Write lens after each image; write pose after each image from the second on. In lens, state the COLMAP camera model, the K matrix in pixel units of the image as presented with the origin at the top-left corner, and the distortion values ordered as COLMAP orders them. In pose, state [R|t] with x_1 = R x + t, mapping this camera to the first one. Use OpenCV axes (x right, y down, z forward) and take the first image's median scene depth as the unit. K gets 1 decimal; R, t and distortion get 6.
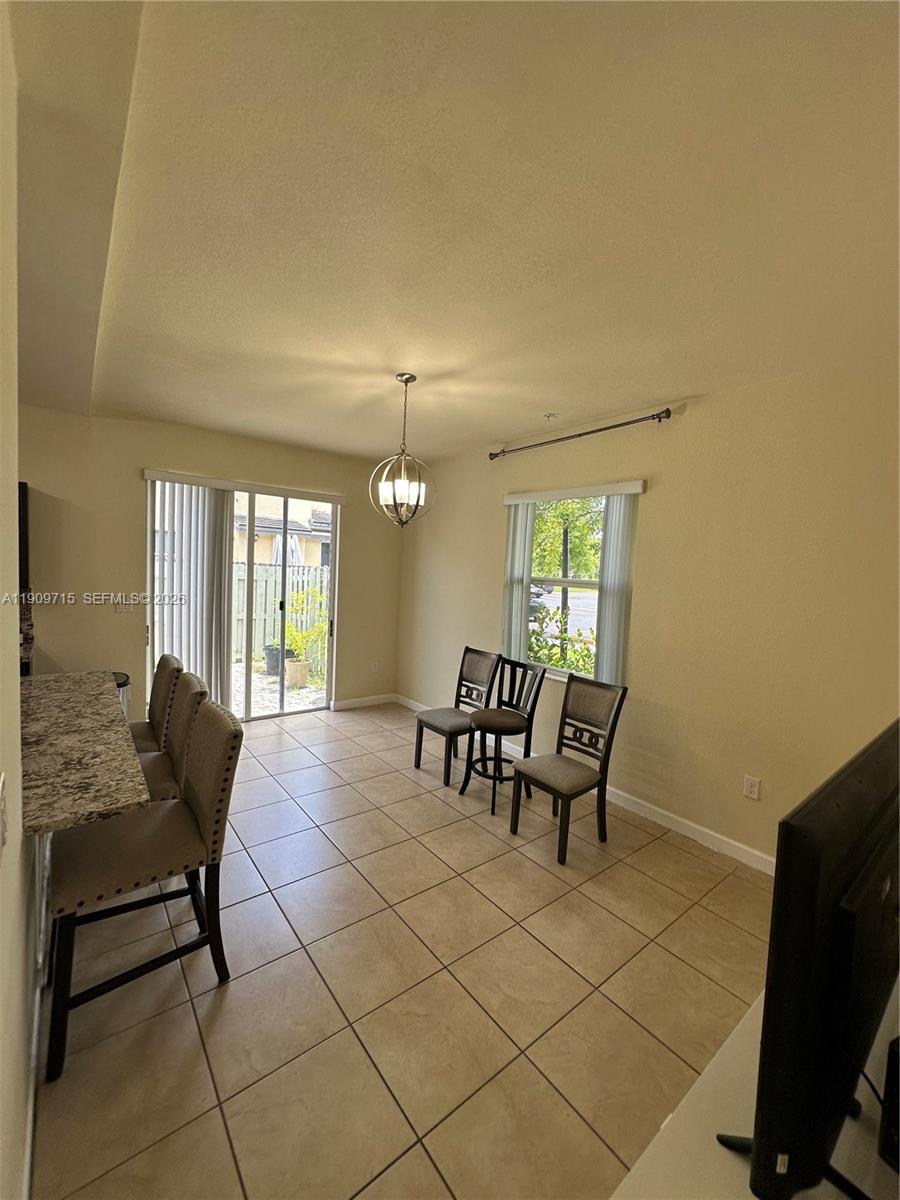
lens RADIAL K [[480.9, 0, 455.5], [0, 480.9, 596.7], [0, 0, 1]] dist [-0.007689, 0.001736]
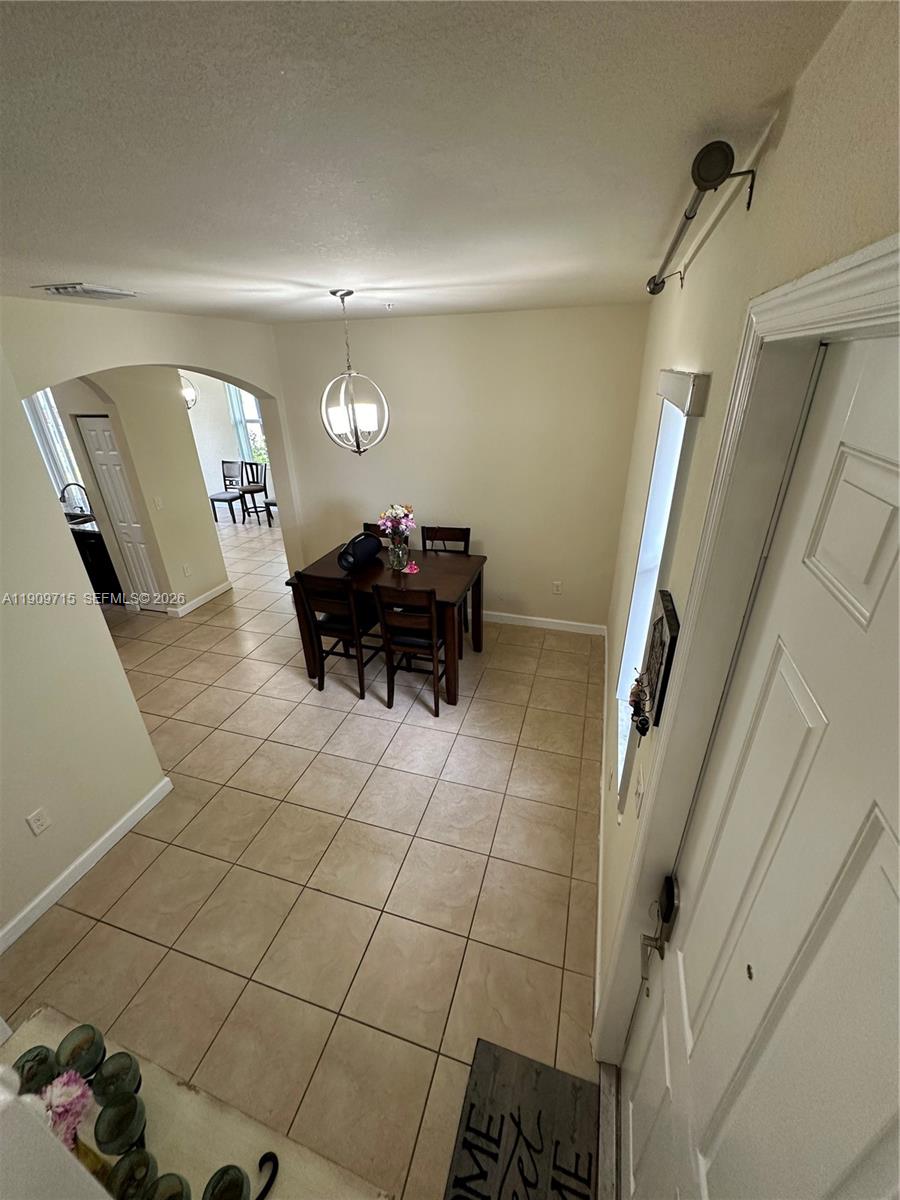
lens RADIAL K [[480.9, 0, 453.9], [0, 480.9, 602.6], [0, 0, 1]] dist [-0.007689, 0.001736]
pose [[0.825499, -0.306999, 0.473606, -0.371080], [0.095189, 0.902835, 0.419318, -0.130825], [-0.556319, -0.301065, 0.774512, -1.524451]]
